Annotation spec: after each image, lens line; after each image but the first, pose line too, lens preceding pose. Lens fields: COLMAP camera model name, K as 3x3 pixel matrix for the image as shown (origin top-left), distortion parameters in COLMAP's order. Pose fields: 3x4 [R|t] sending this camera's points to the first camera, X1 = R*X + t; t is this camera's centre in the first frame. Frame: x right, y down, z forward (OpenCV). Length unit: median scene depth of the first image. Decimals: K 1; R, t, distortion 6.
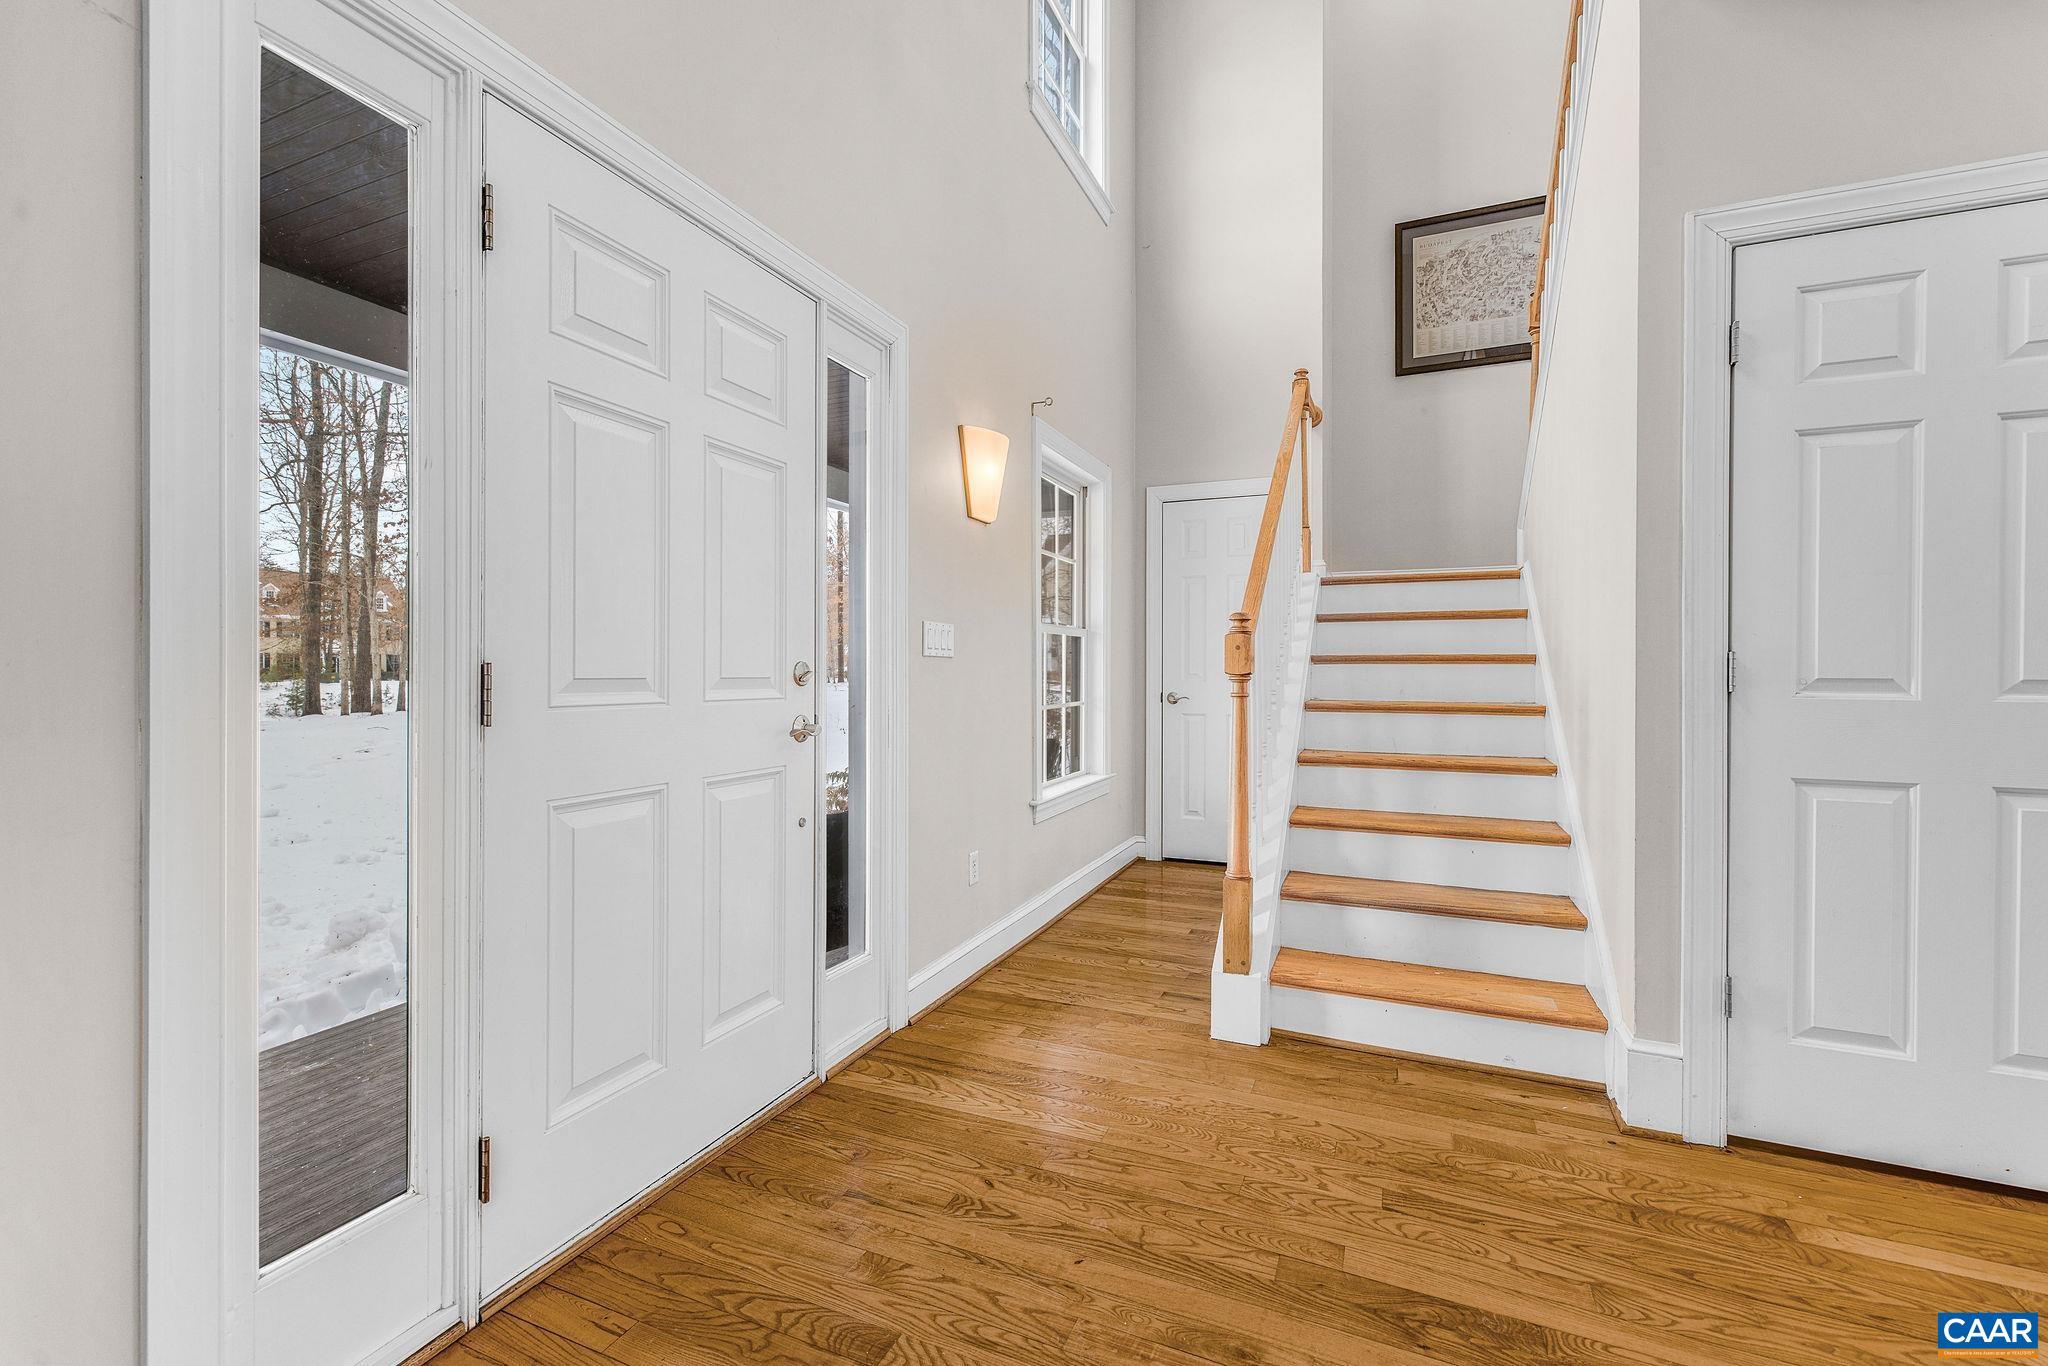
lens RADIAL K [[873.5, 0, 1017.6], [0, 873.5, 673.7], [0, 0, 1]] dist [0.000829, 0.000550]
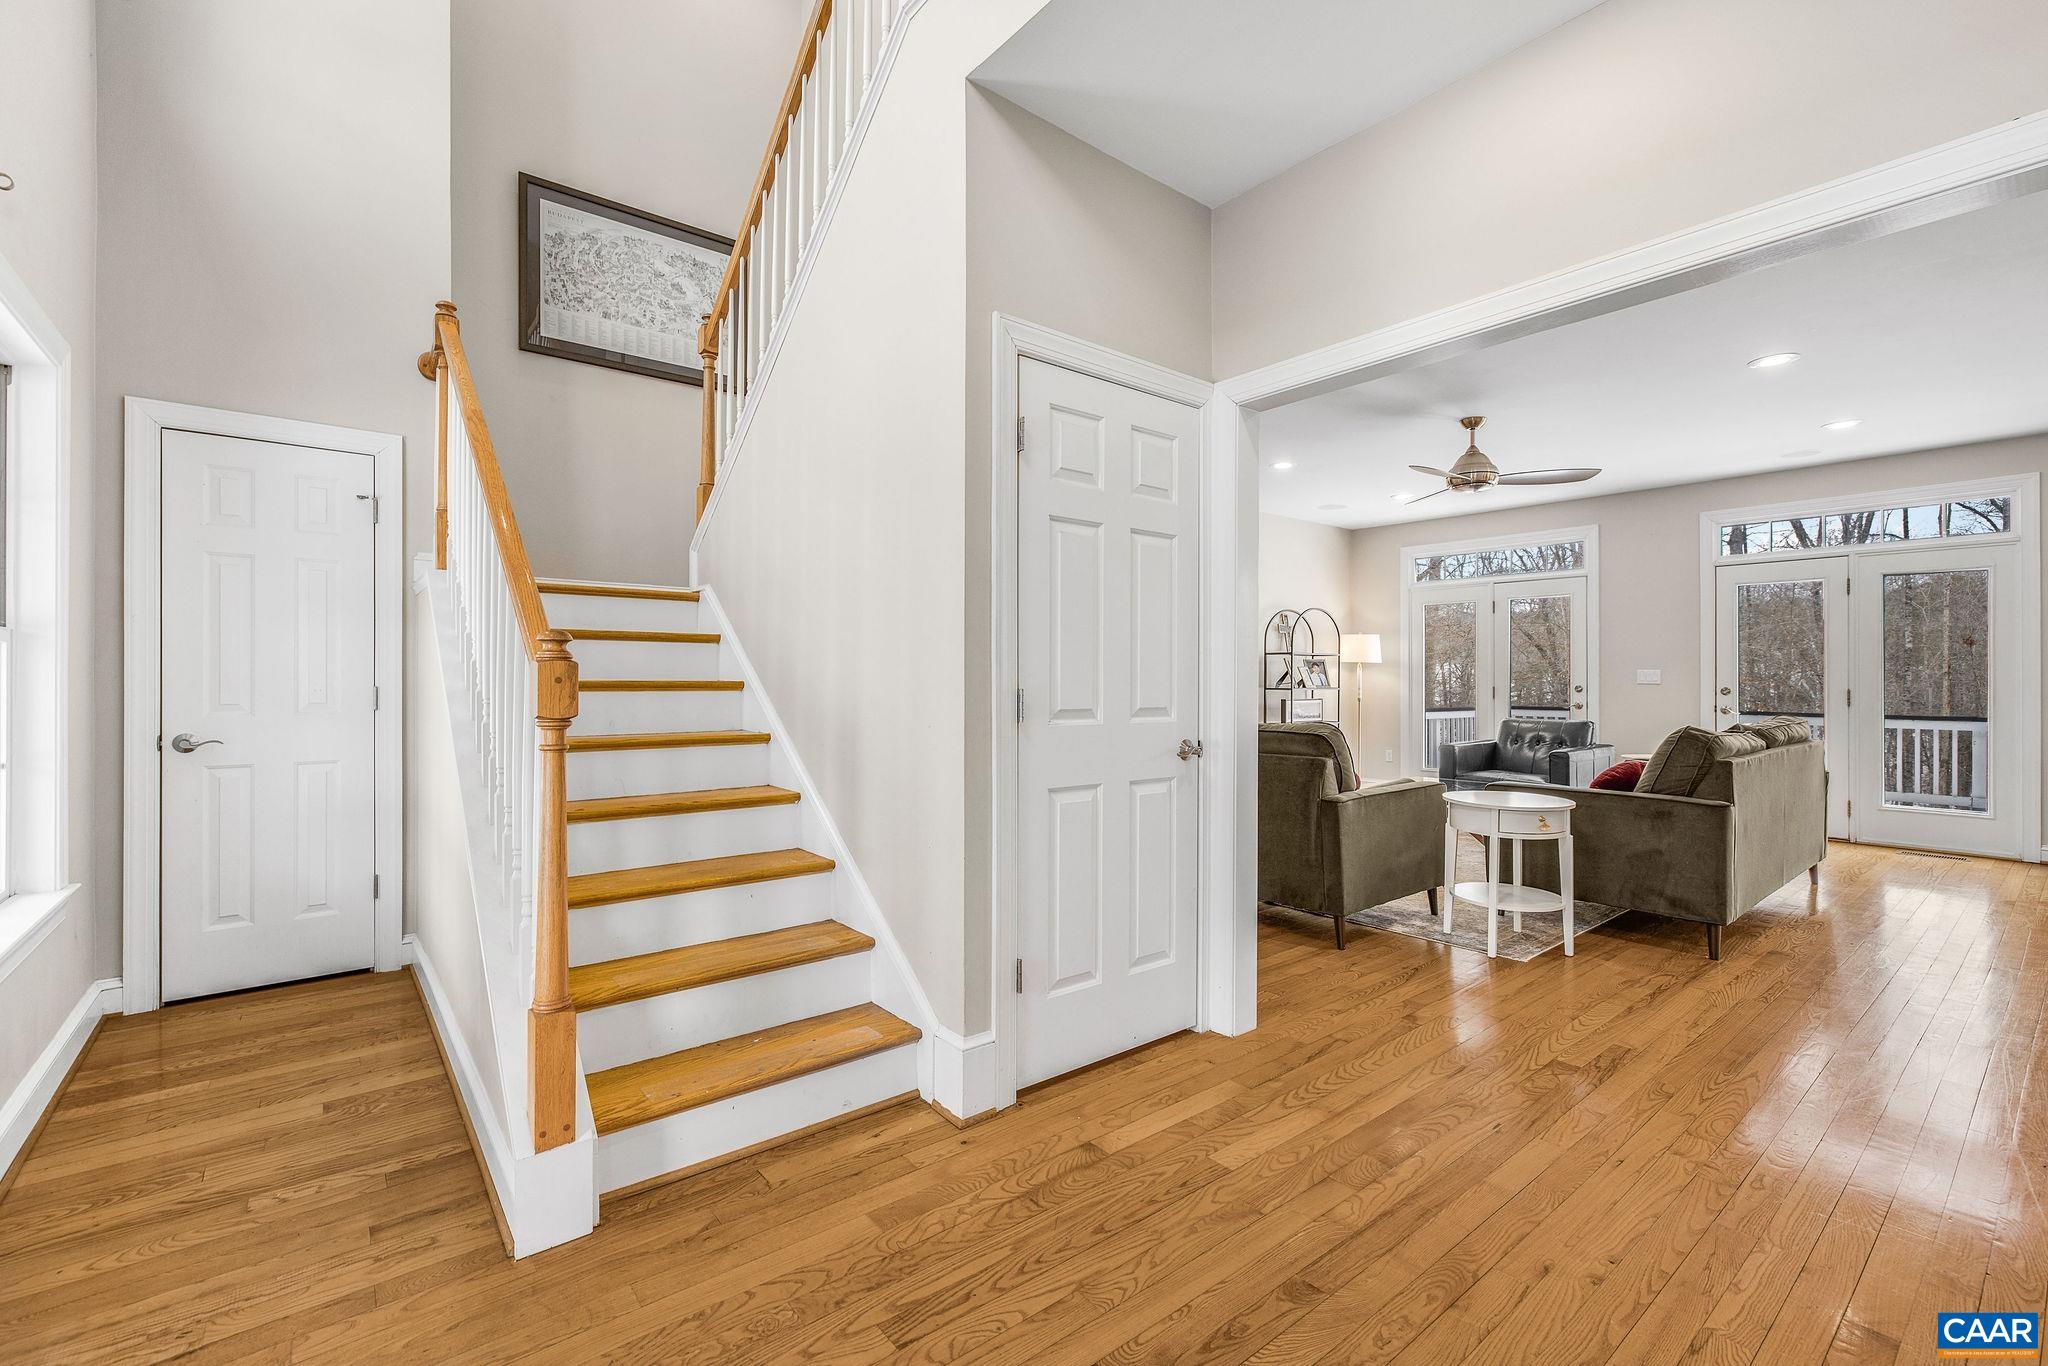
lens RADIAL K [[875.6, 0, 1016.4], [0, 875.6, 679.4], [0, 0, 1]] dist [0.000766, 0.000449]
pose [[0.464315, 0.000390, 0.885670, -0.202662], [0.004144, 0.999988, -0.002613, -0.027650], [-0.885661, 0.004884, 0.464308, 0.352423]]
